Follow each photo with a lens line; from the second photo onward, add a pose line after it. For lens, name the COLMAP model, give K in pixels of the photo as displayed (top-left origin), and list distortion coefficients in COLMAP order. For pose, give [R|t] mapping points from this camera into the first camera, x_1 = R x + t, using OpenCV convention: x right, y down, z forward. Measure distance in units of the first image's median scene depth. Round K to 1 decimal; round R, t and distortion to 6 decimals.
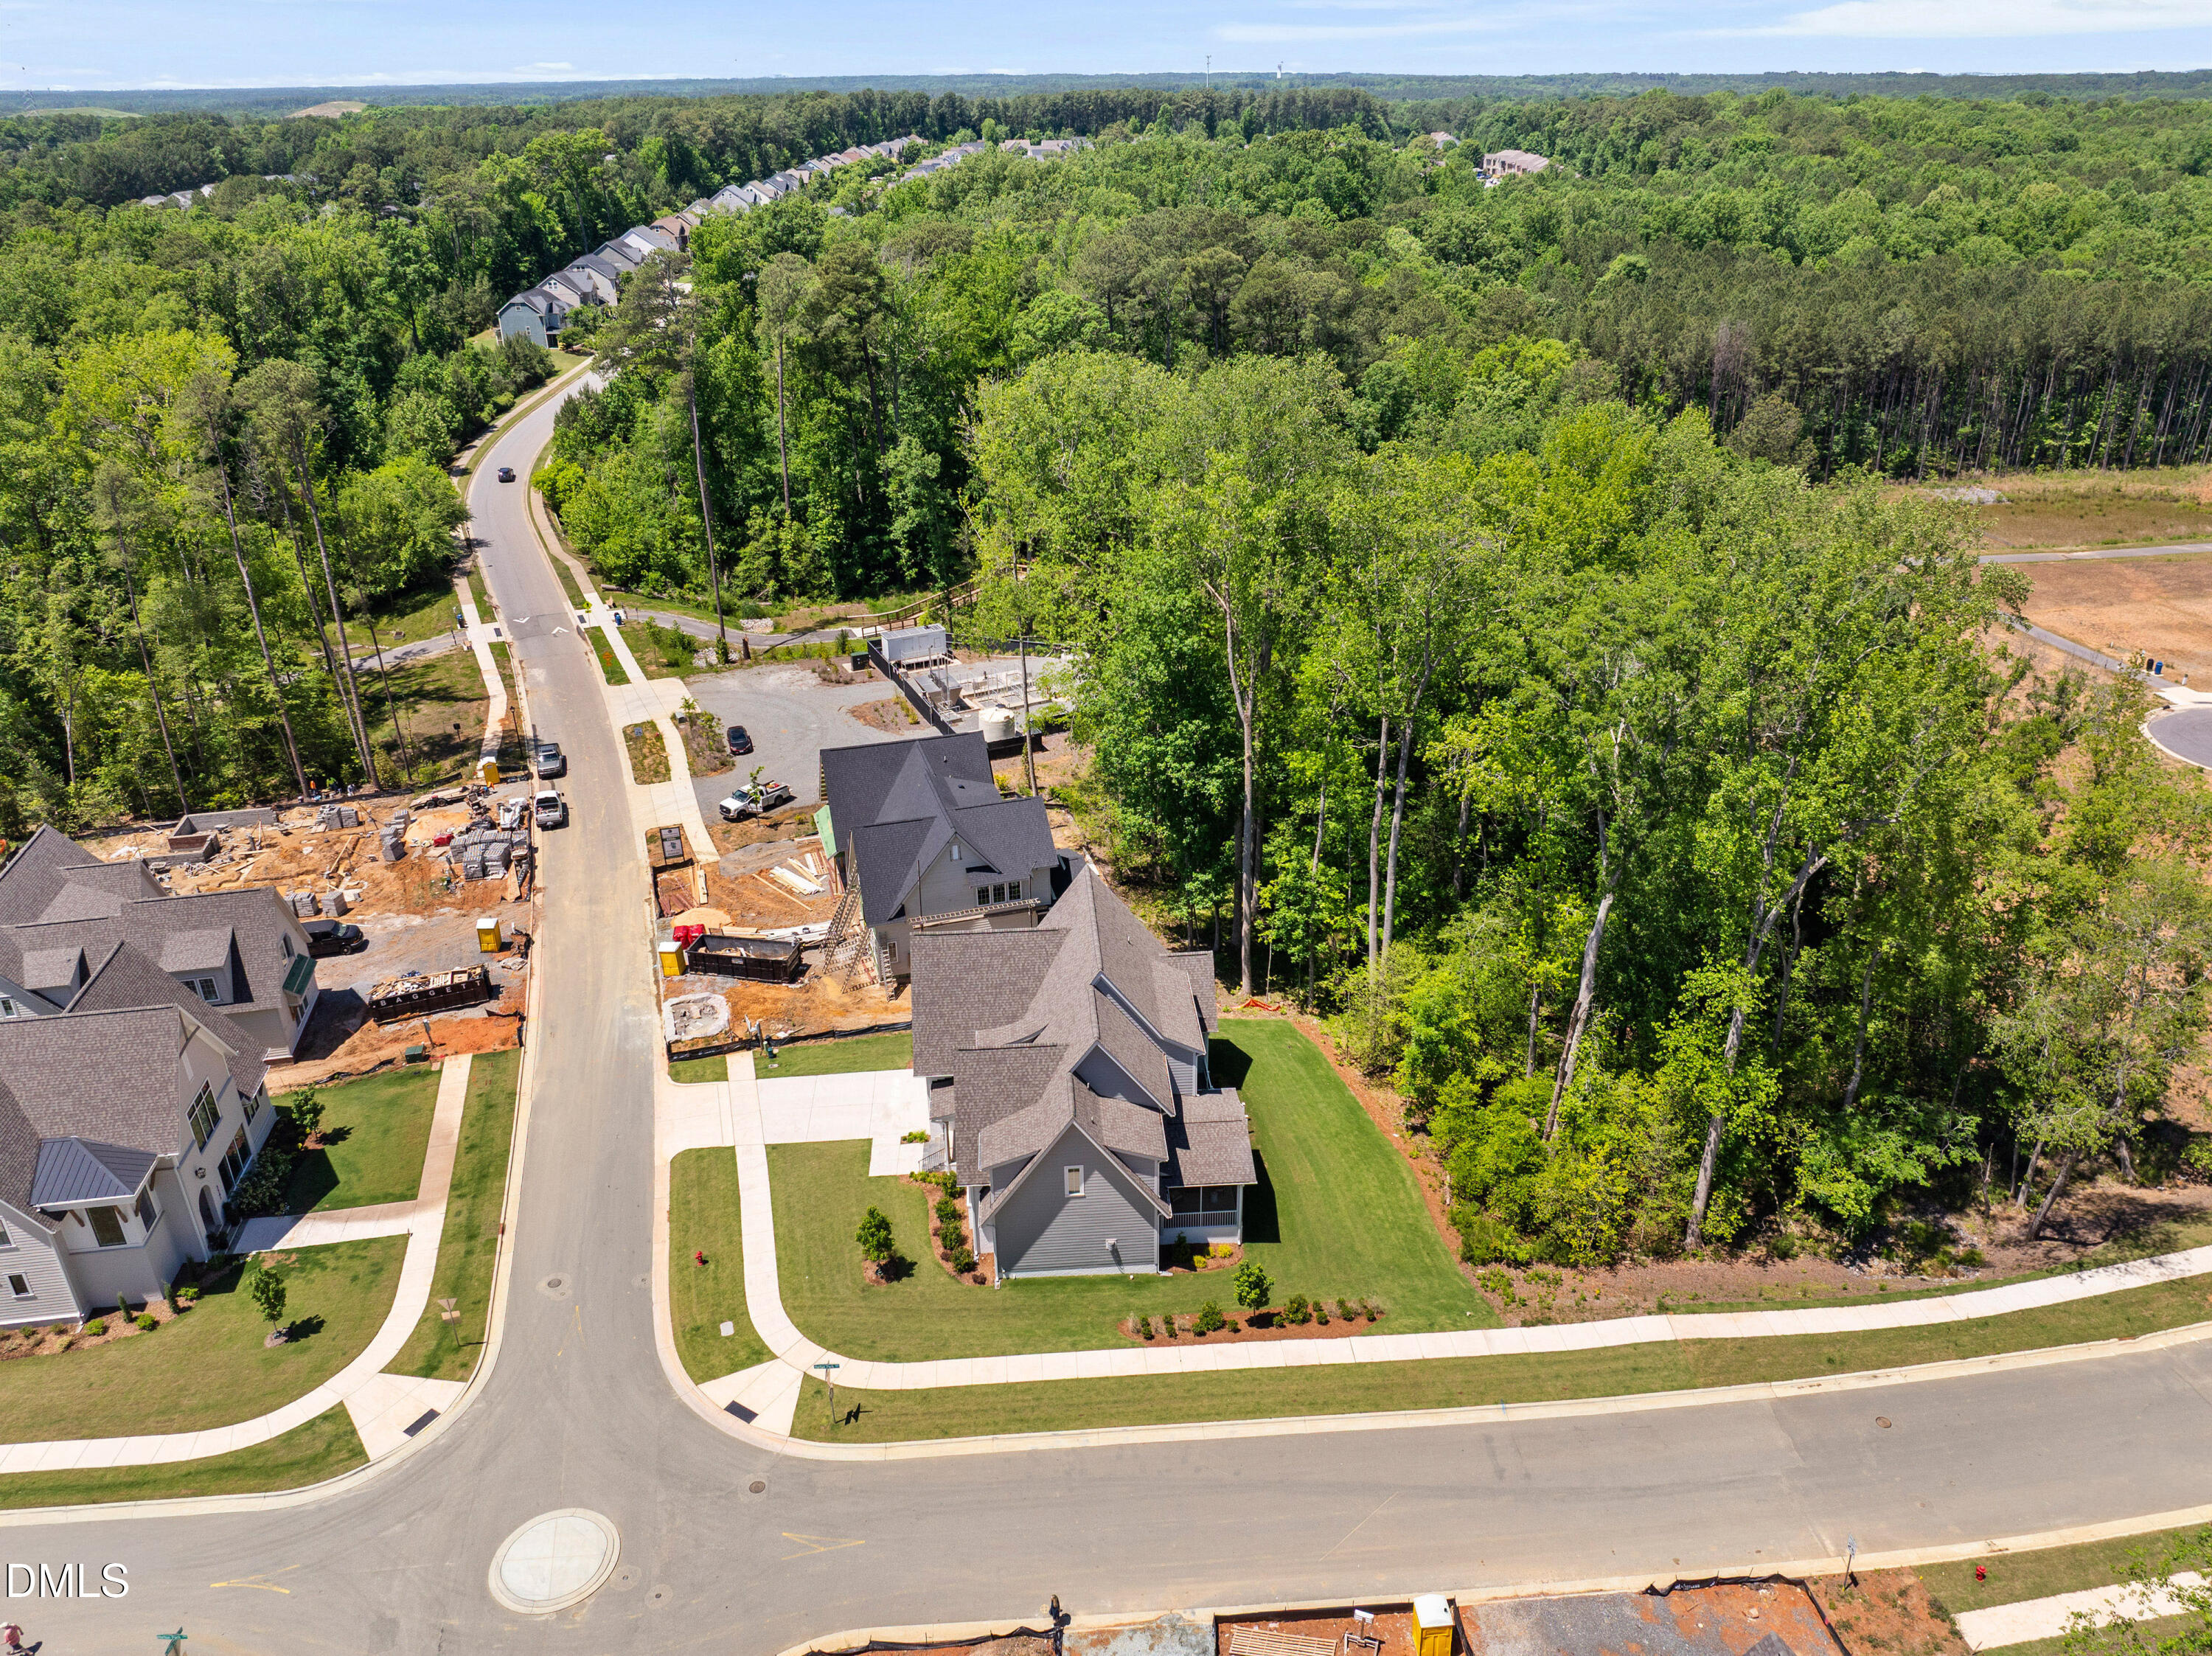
lens RADIAL K [[1564.6, 0, 1113.1], [0, 1564.6, 818.2], [0, 0, 1]] dist [-0.030653, -0.000668]
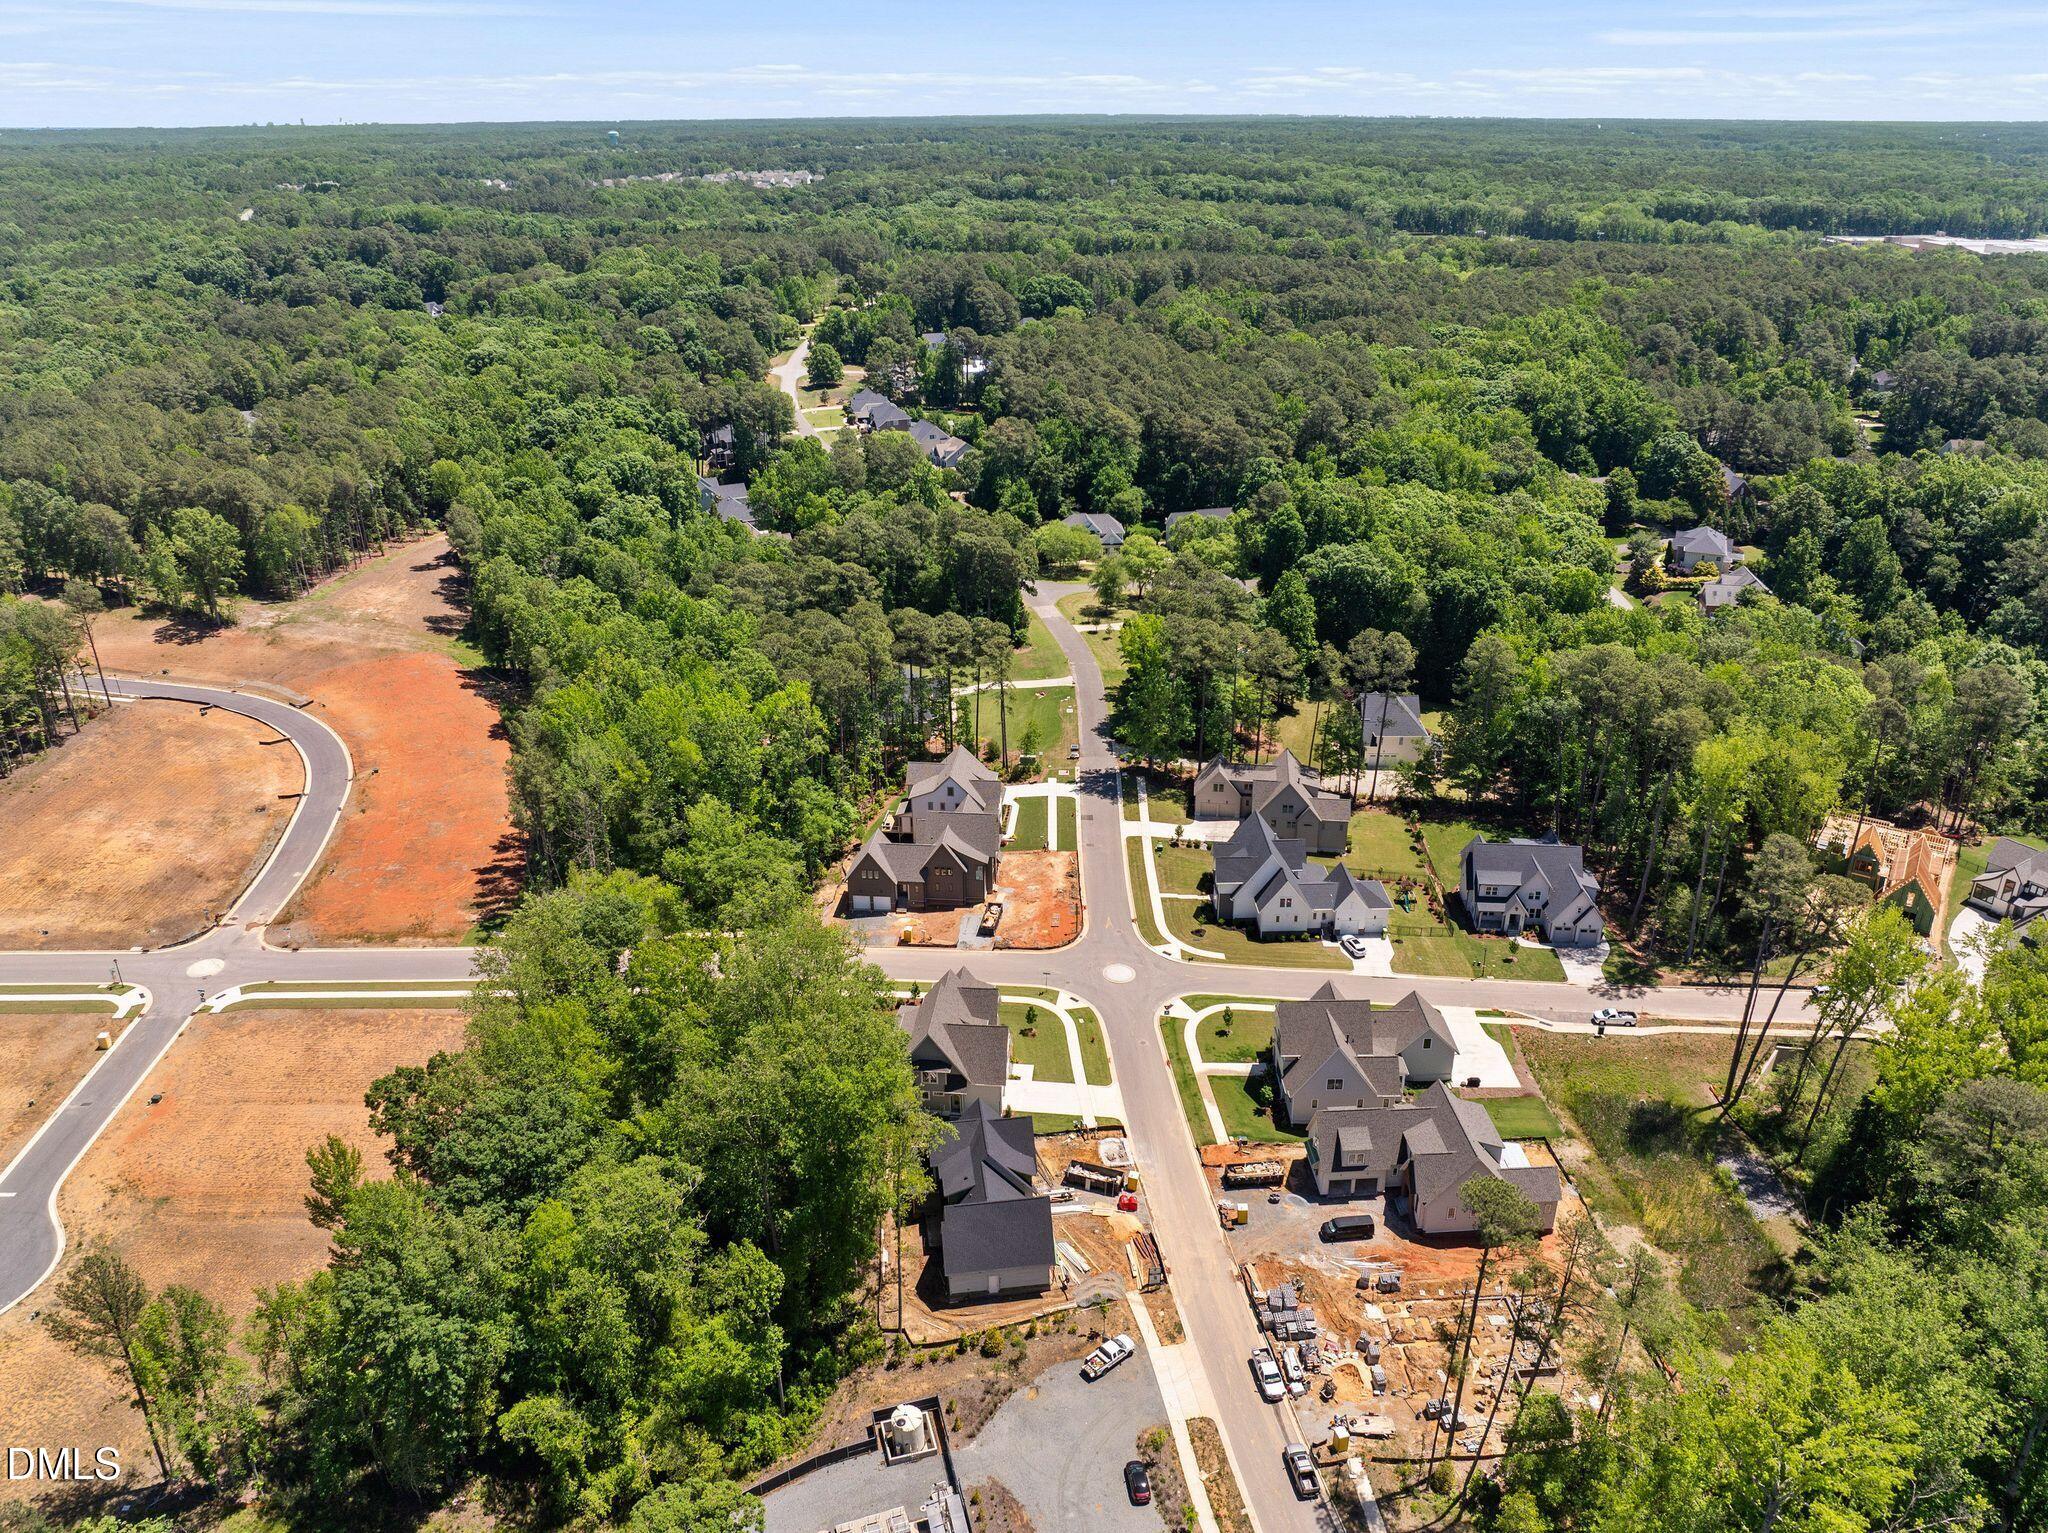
lens RADIAL K [[1448.6, 0, 1030.6], [0, 1448.6, 757.4], [0, 0, 1]] dist [-0.030653, -0.000668]
pose [[-0.986485, -0.060628, 0.152225, -0.442047], [0.080477, 0.629977, 0.772433, -1.771553], [-0.142729, 0.774244, -0.616584, 1.898609]]
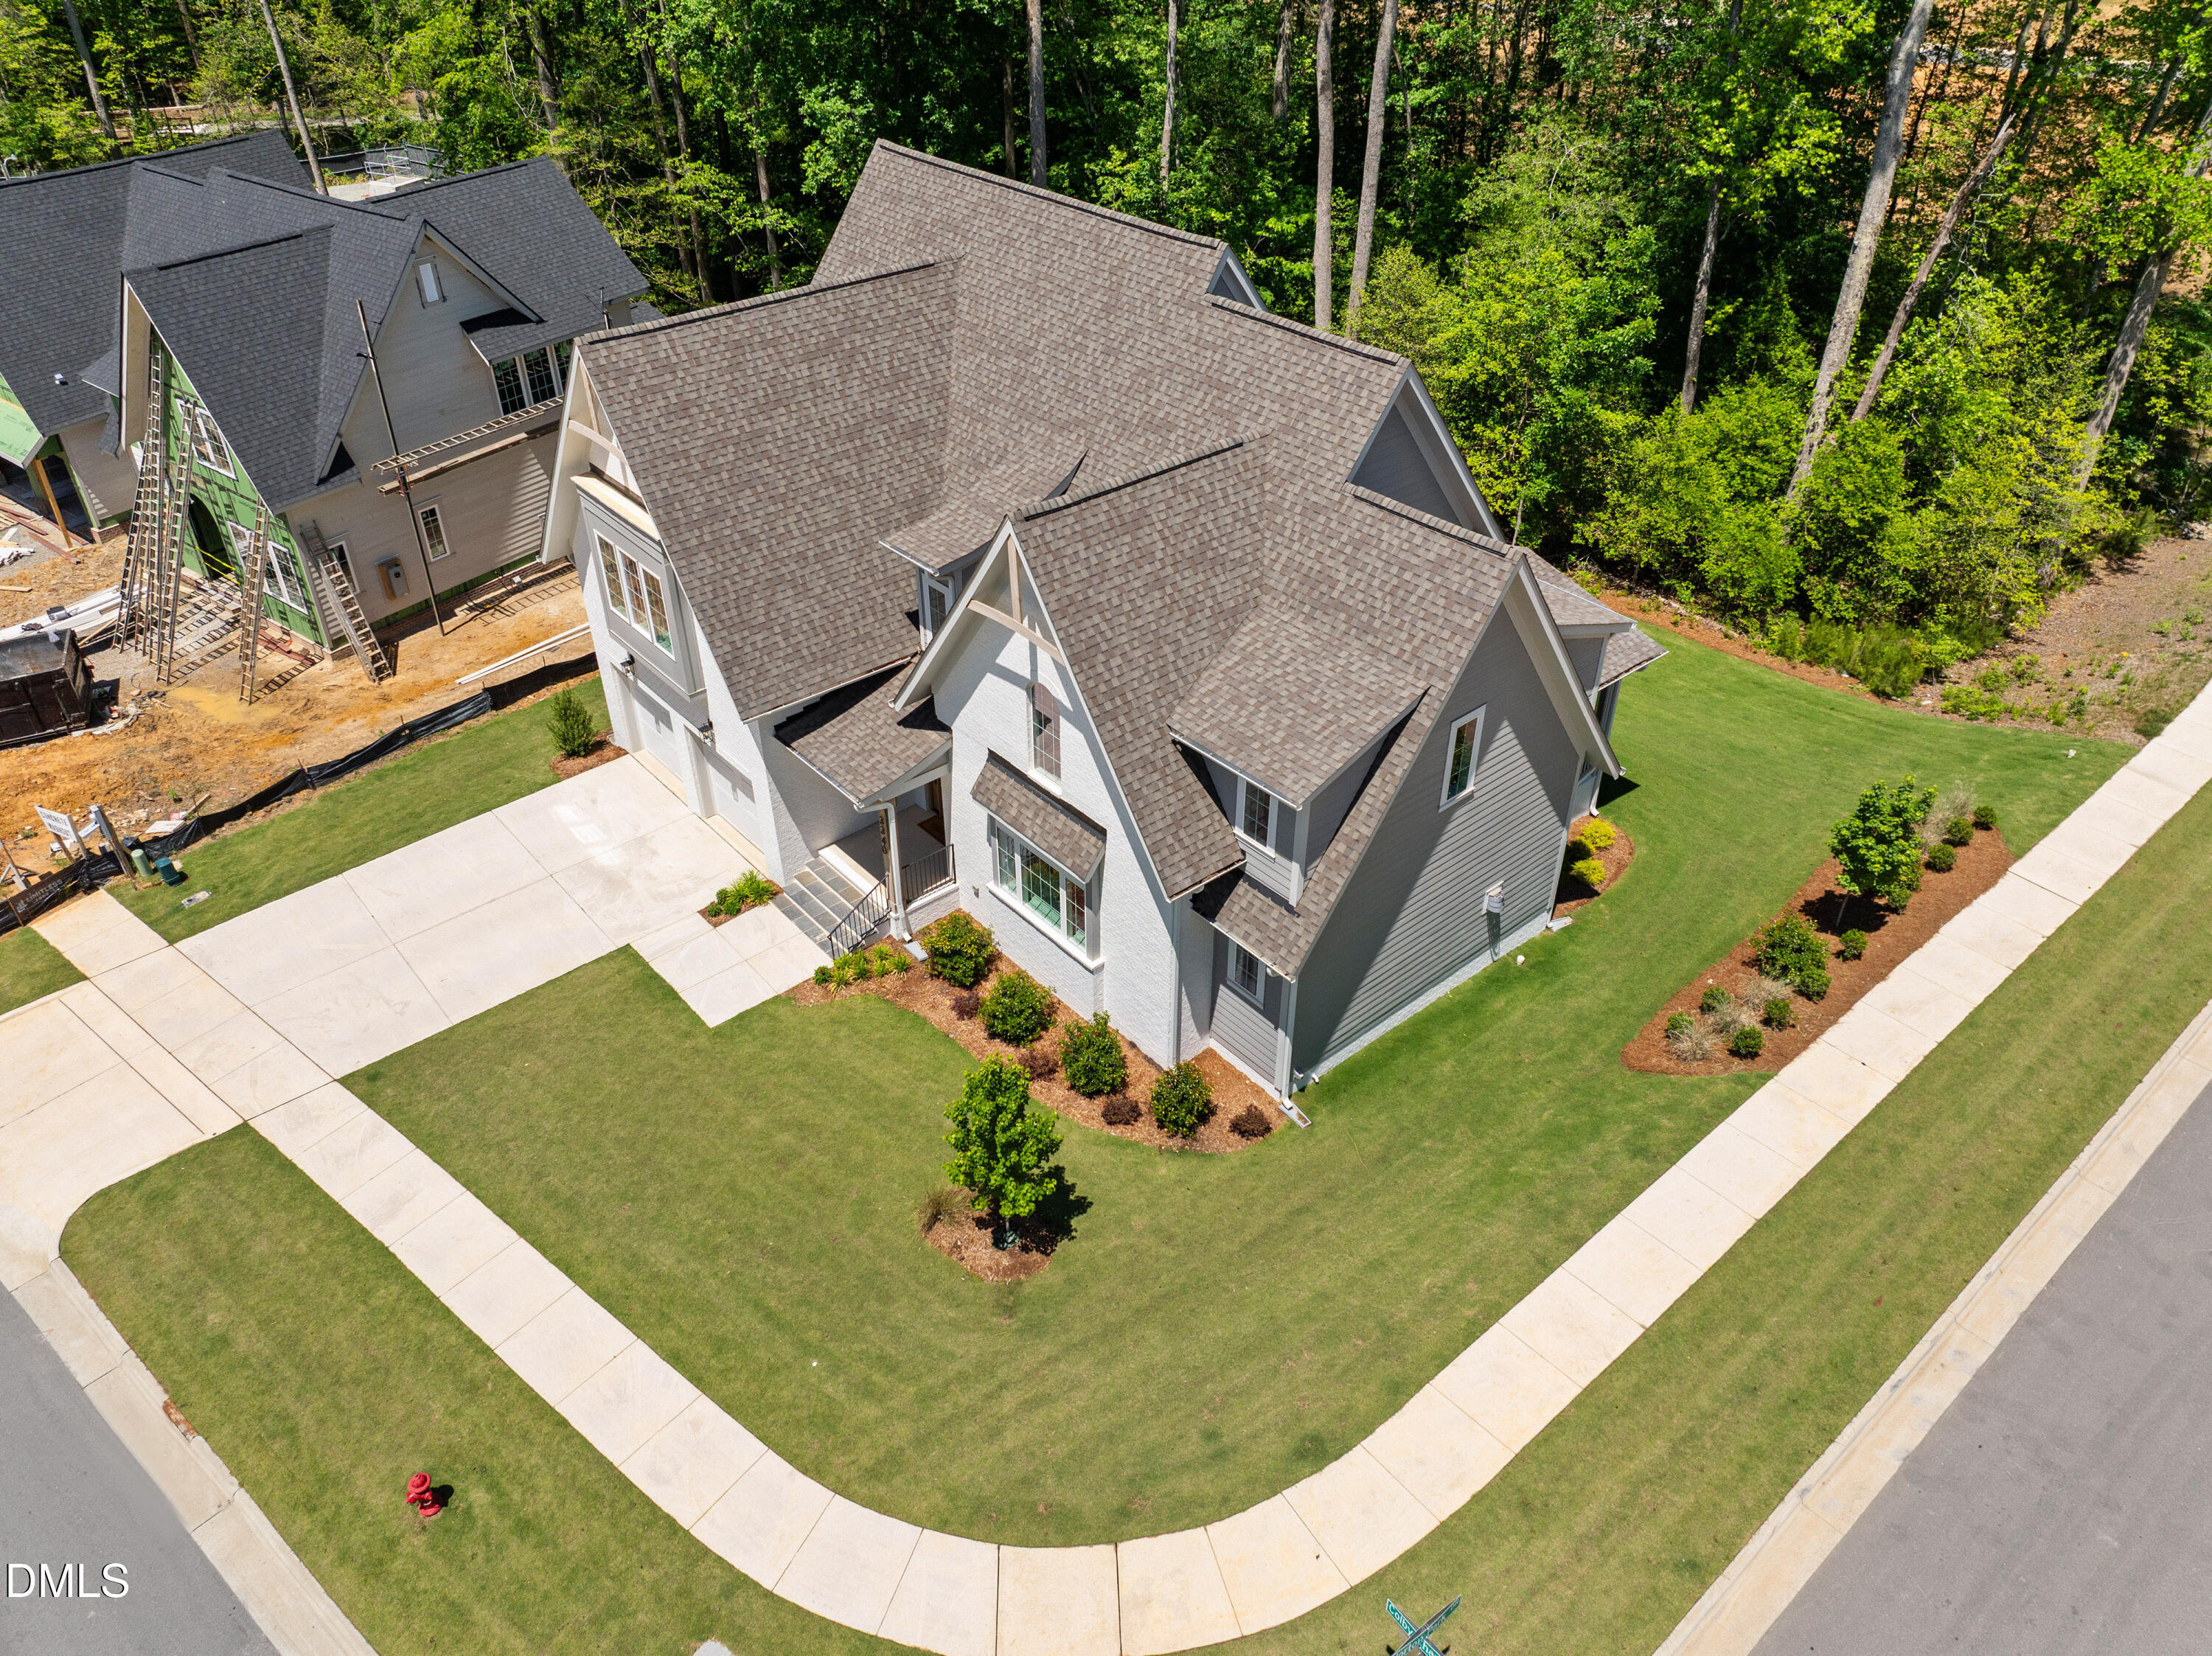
lens RADIAL K [[1564.6, 0, 1113.1], [0, 1564.6, 818.2], [0, 0, 1]] dist [-0.030653, -0.000668]
pose [[0.804605, -0.339340, 0.487298, -0.218719], [0.254253, 0.938474, 0.233714, 0.113186], [-0.536625, -0.064151, 0.841379, 0.594605]]
